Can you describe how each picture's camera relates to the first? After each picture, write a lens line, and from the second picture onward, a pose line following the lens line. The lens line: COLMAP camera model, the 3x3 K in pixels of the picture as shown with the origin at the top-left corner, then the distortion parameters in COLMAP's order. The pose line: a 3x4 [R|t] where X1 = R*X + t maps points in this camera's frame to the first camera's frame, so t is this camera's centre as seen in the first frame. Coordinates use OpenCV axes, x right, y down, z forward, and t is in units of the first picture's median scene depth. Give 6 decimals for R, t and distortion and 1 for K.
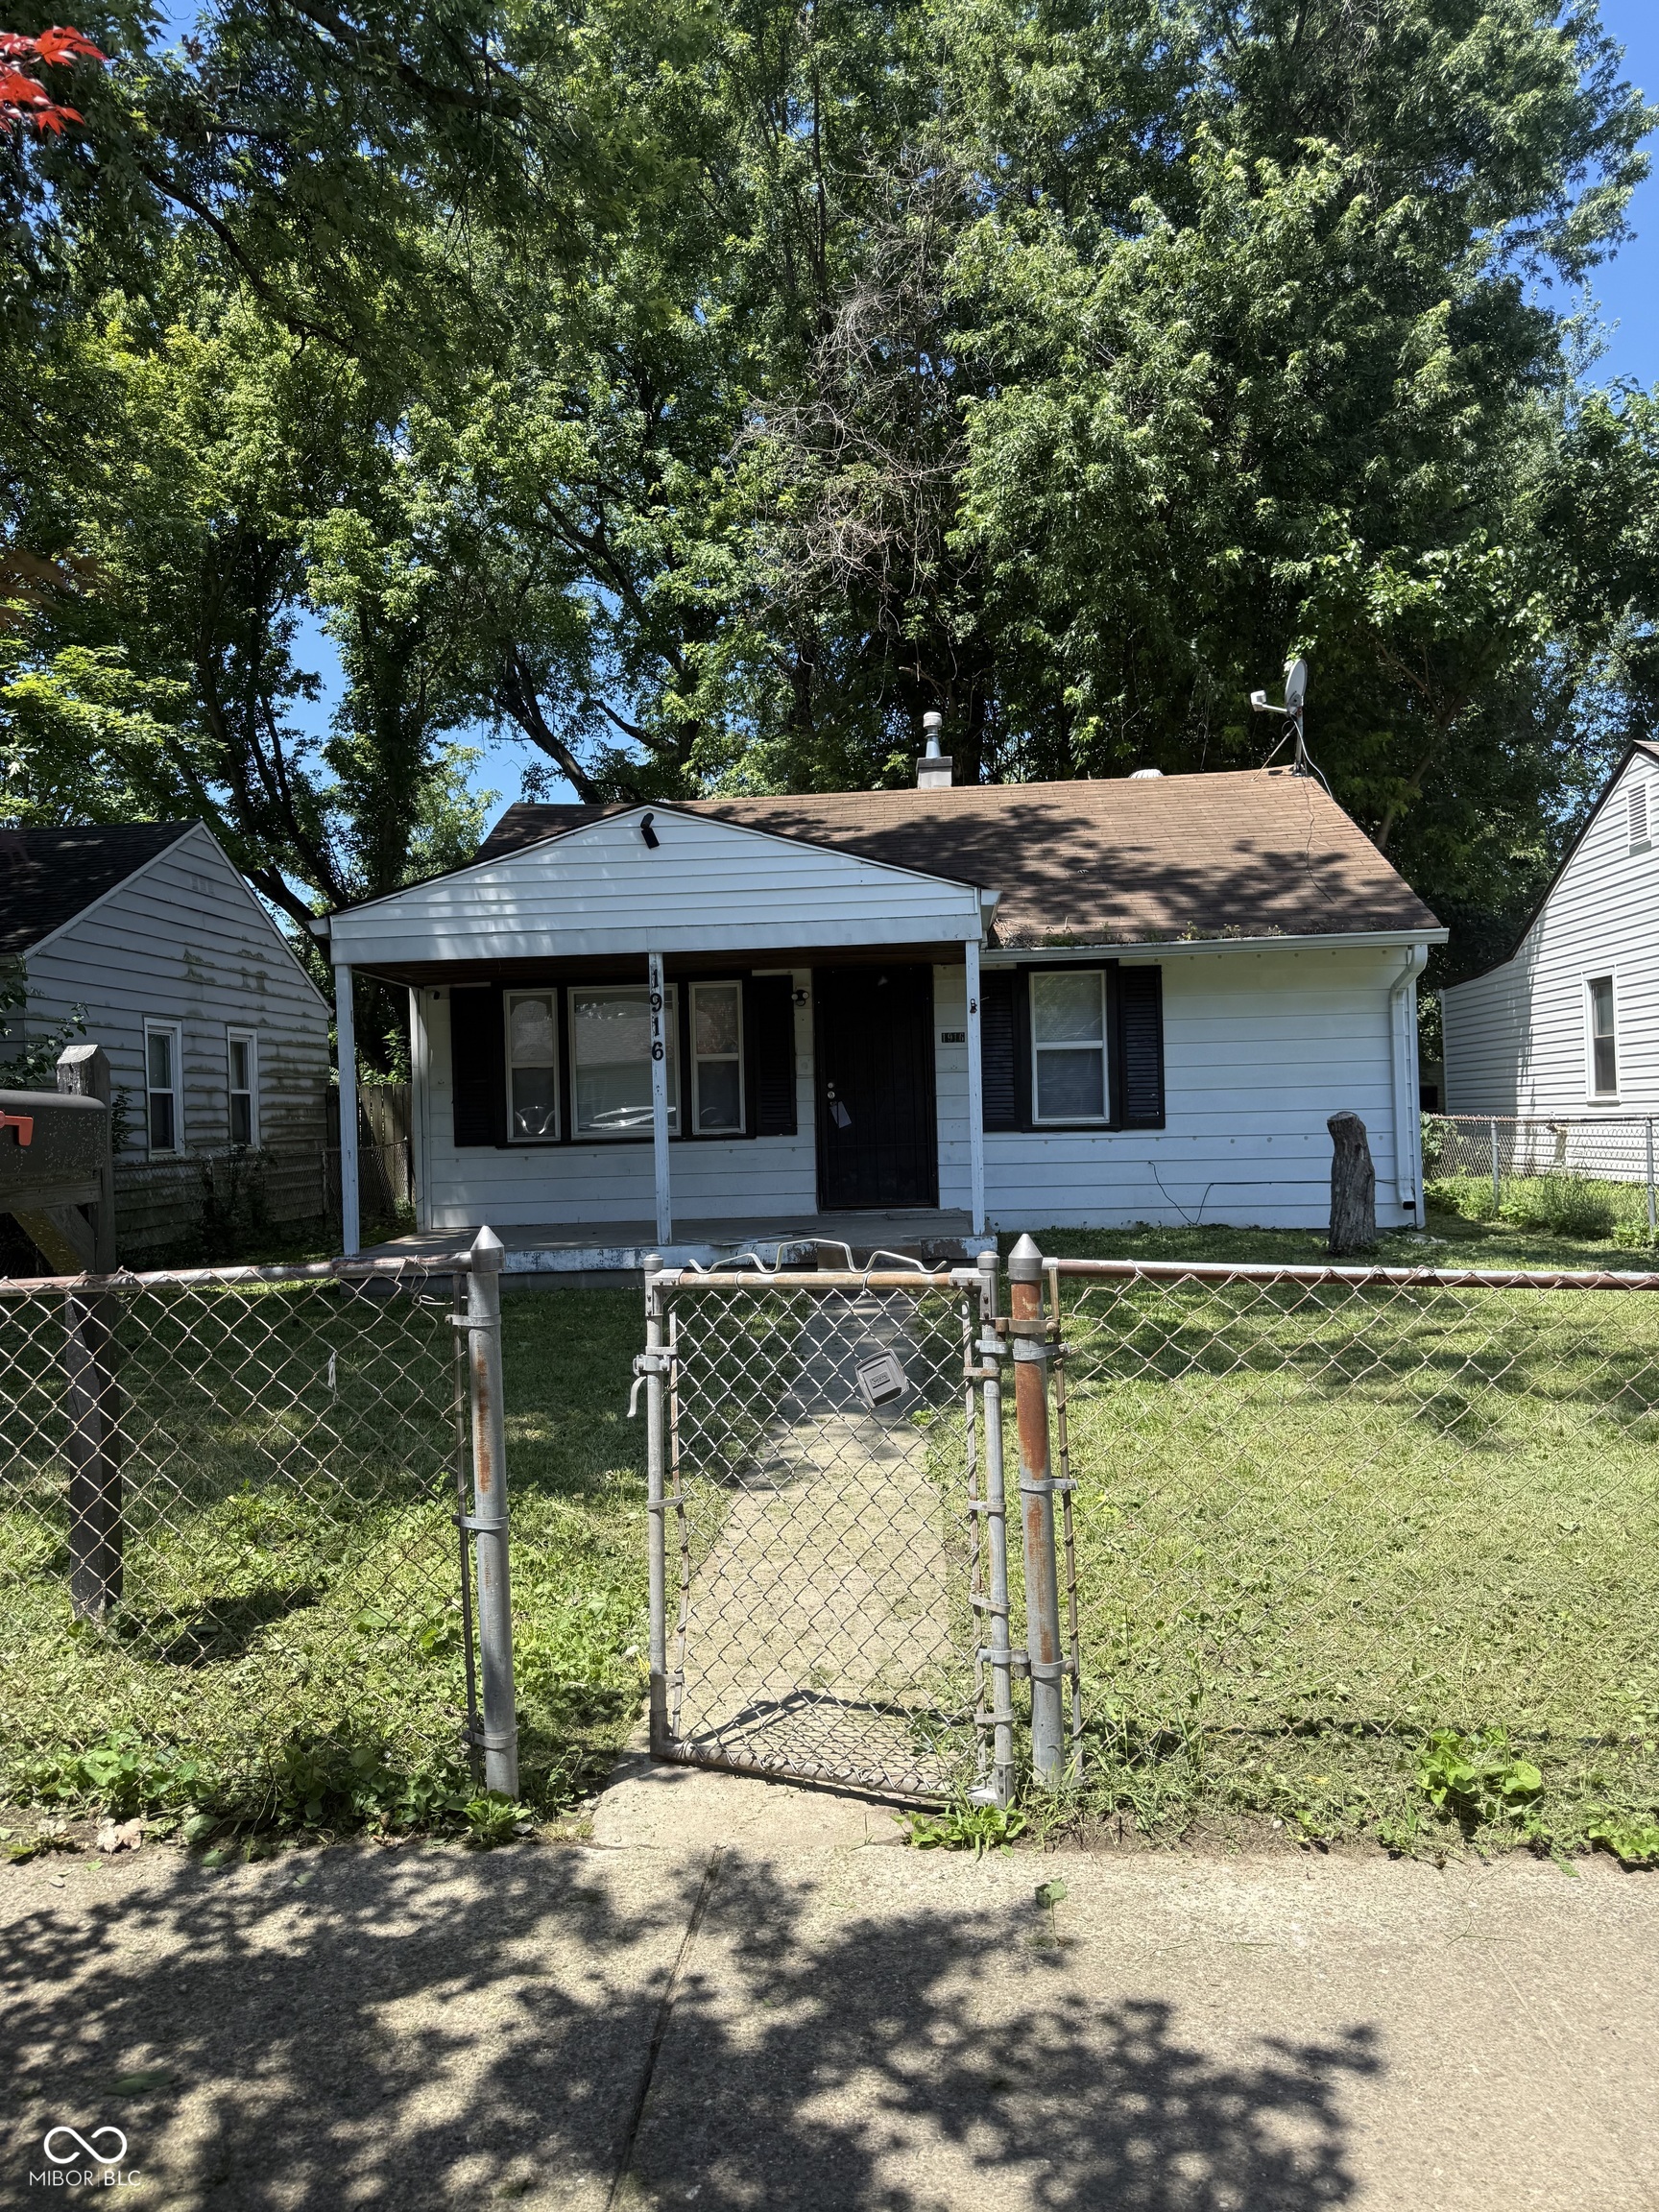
lens RADIAL K [[1547.6, 0, 823.4], [0, 1547.6, 1115.6], [0, 0, 1]] dist [0.000653, -0.149812]
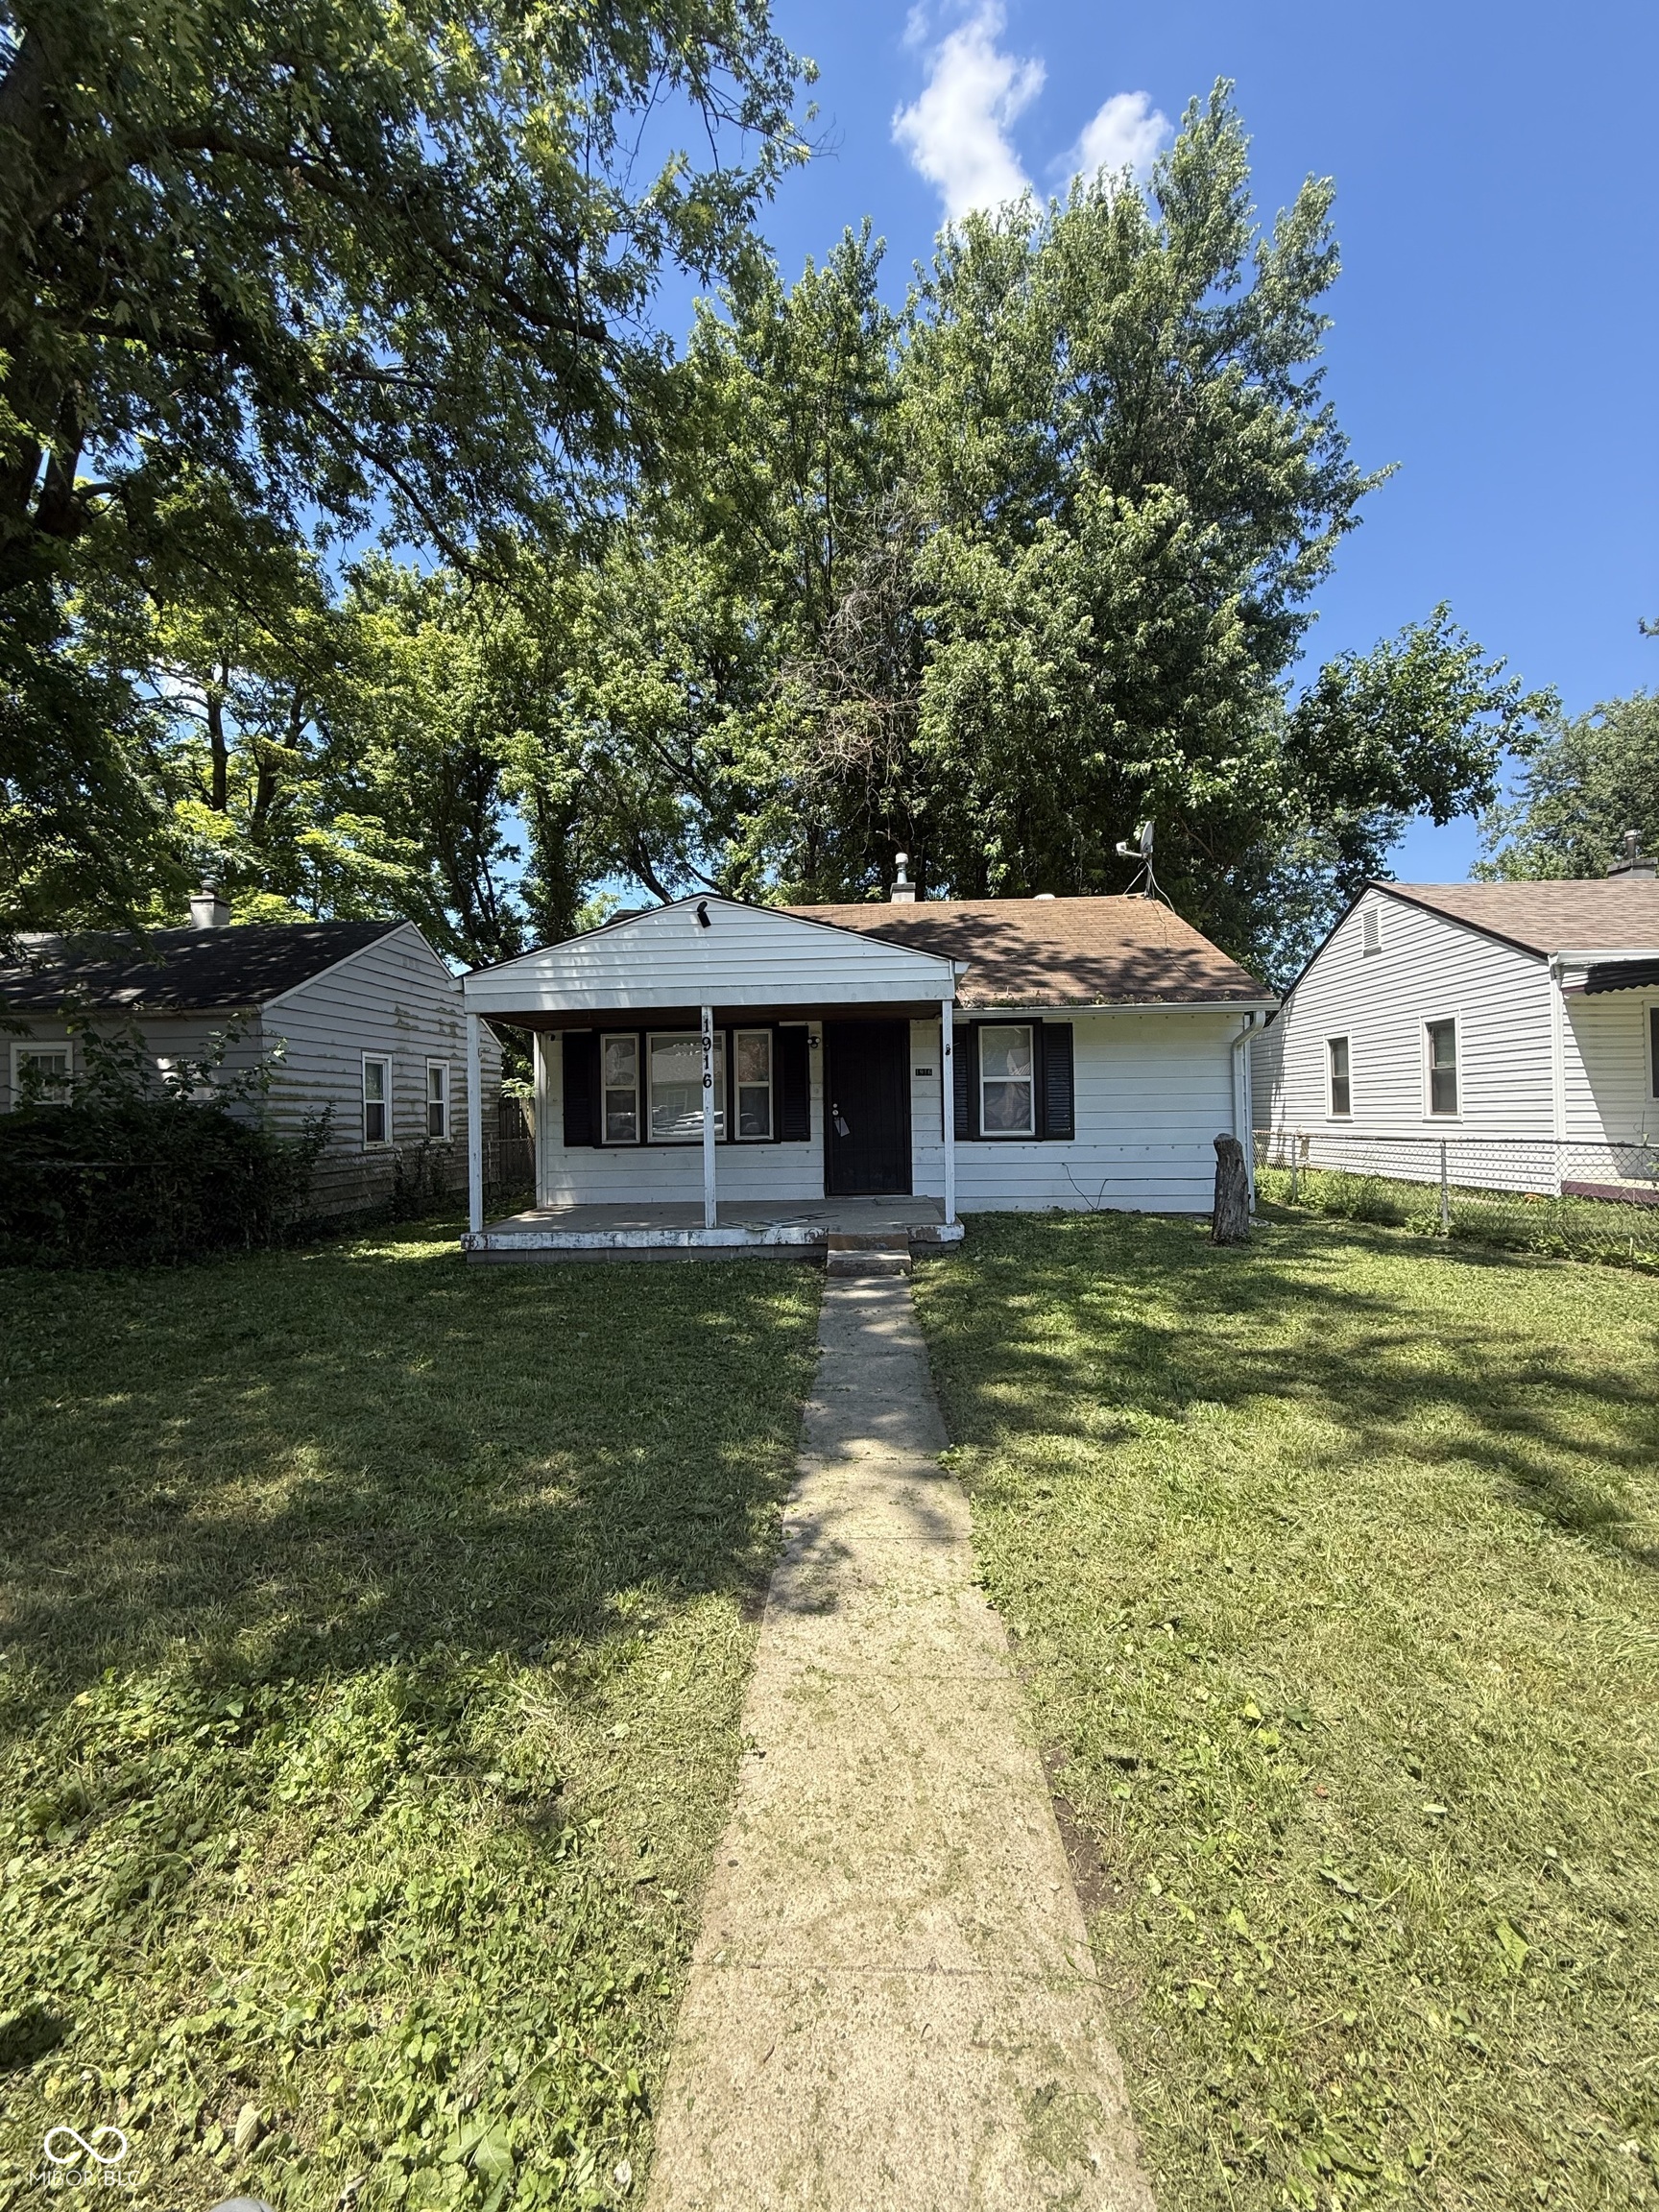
lens RADIAL K [[881.3, 0, 829.5], [0, 881.3, 1106.0], [0, 0, 1]] dist [-0.046868, -0.000065]
pose [[0.999849, 0.012660, 0.011878, -0.006581], [-0.012553, 0.999880, -0.009034, -0.008562], [-0.011991, 0.008884, 0.999889, 0.145467]]
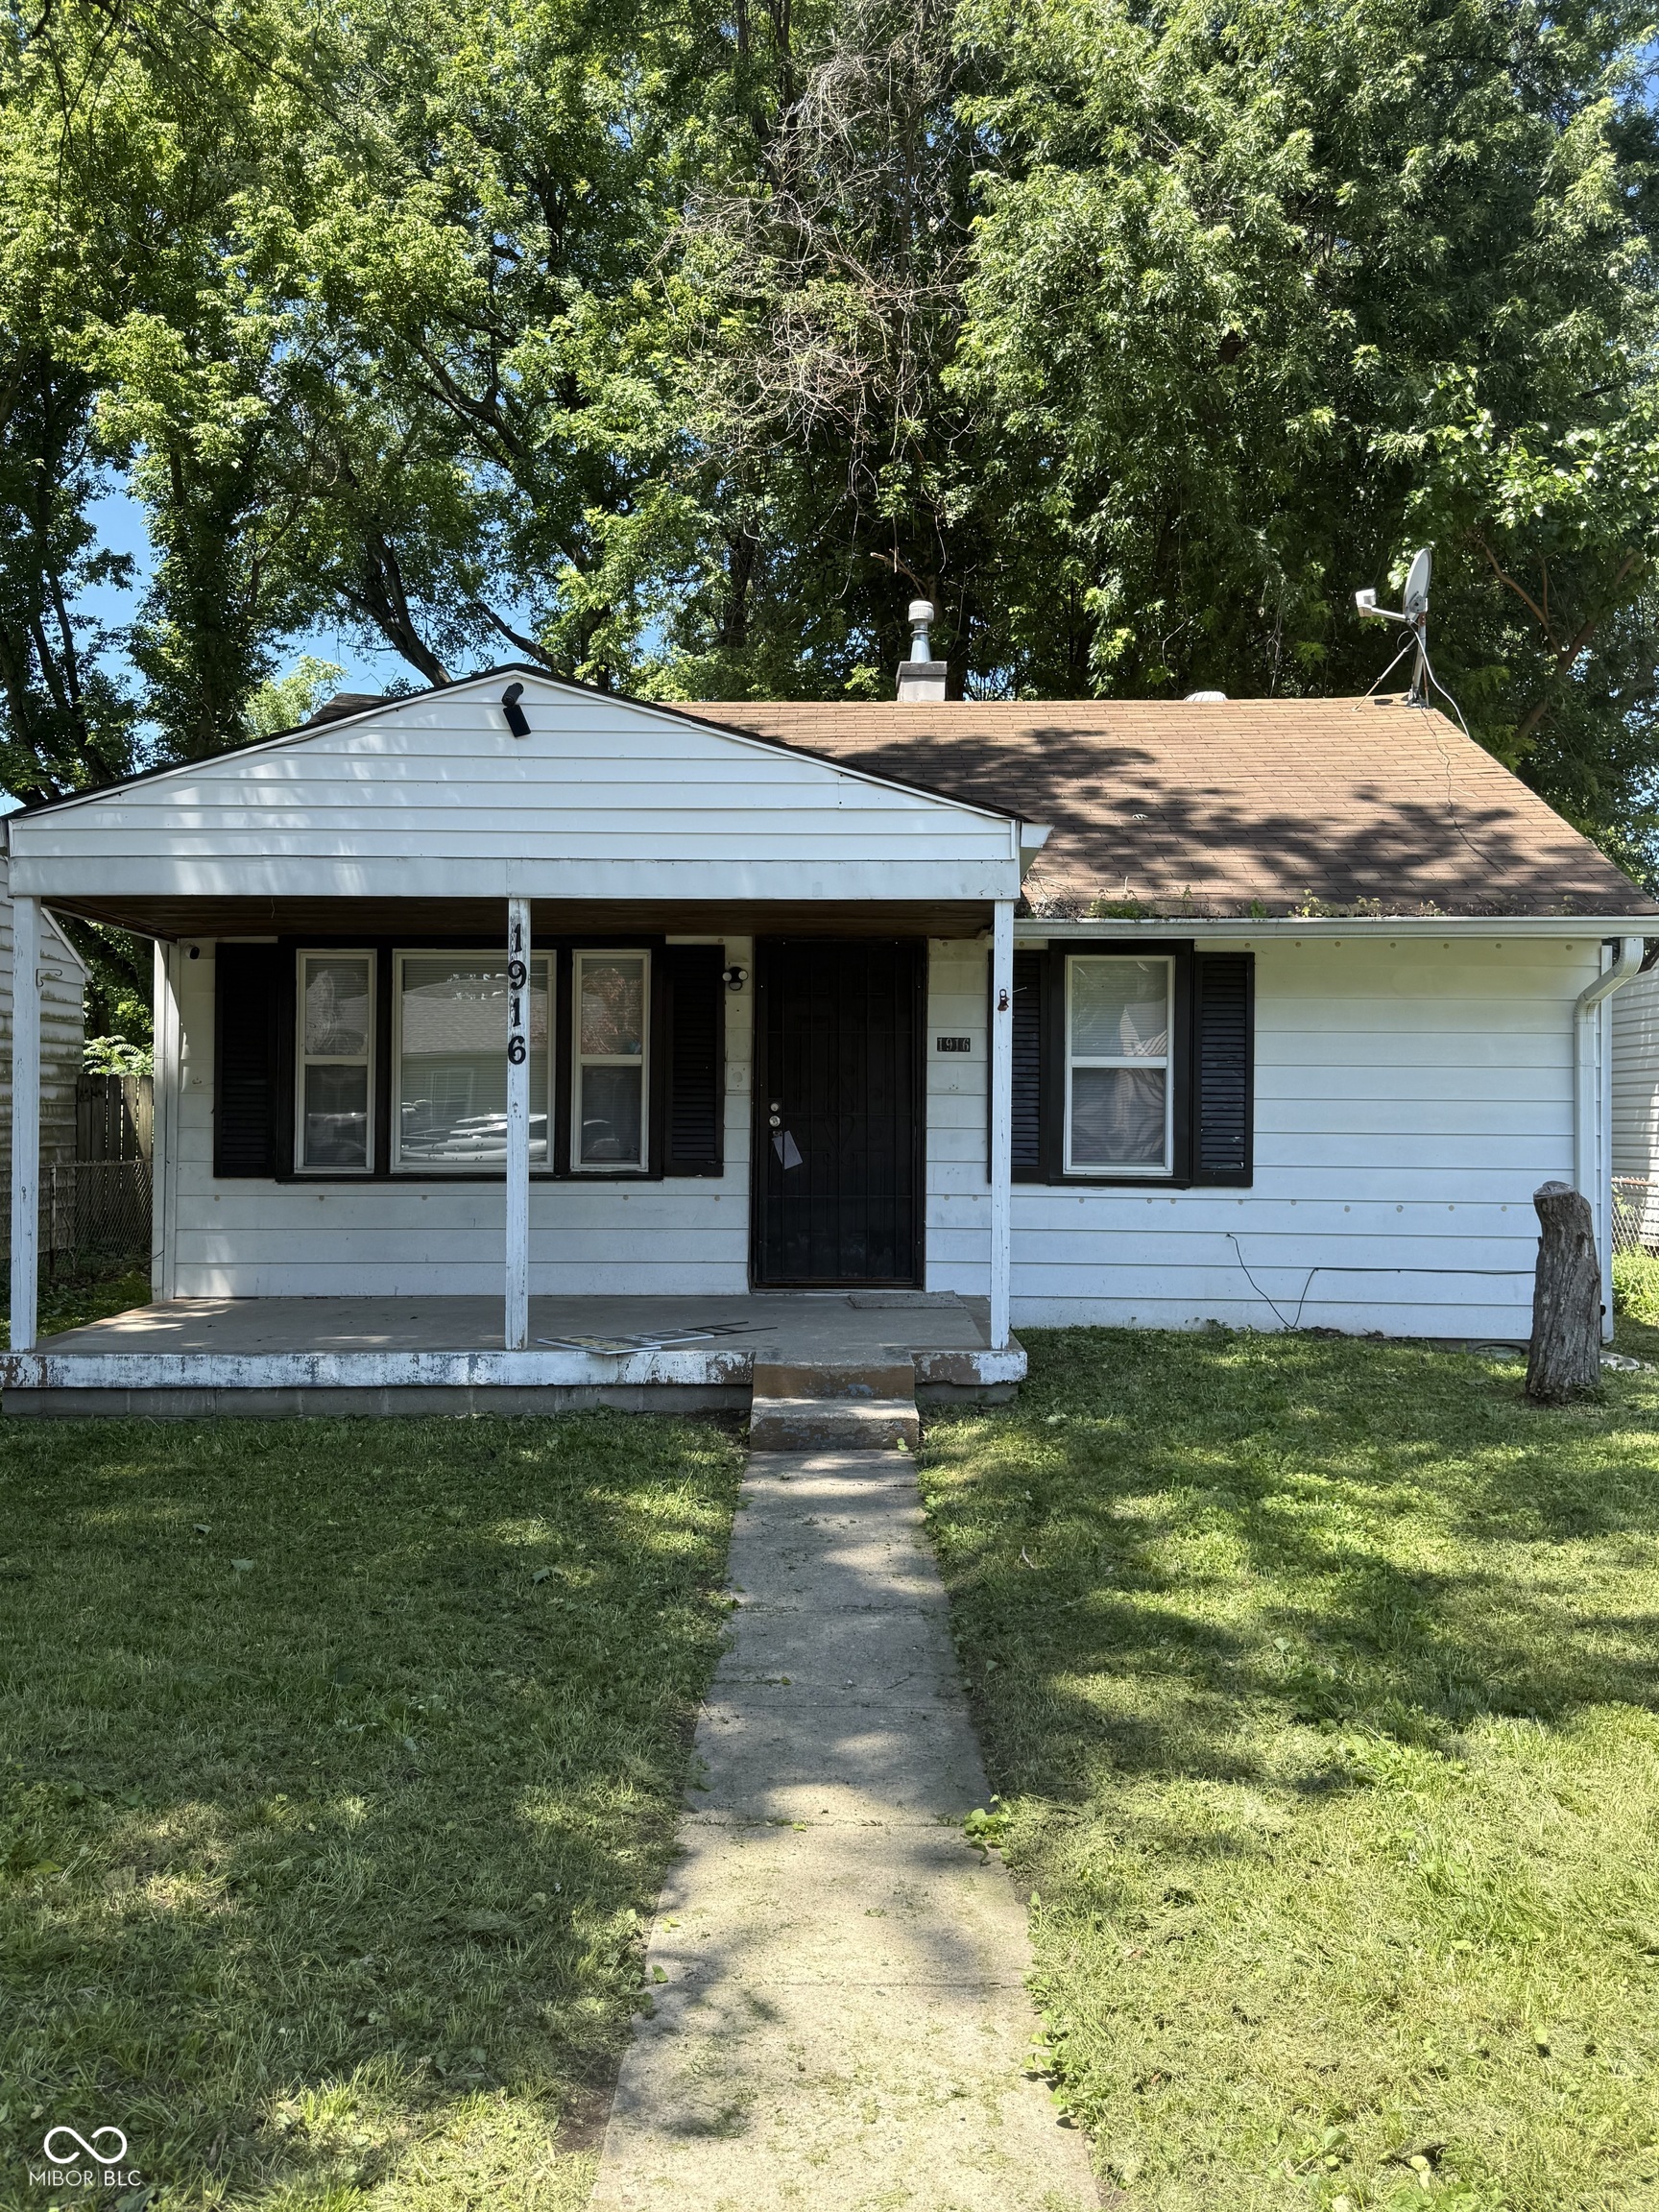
lens RADIAL K [[1745.4, 0, 844.0], [0, 1745.4, 1119.3], [0, 0, 1]] dist [0.045578, -0.130794]
pose [[0.997397, 0.035823, 0.062584, -0.008974], [-0.035754, 0.999358, -0.002225, -0.009447], [-0.062624, -0.000018, 0.998037, 0.153683]]
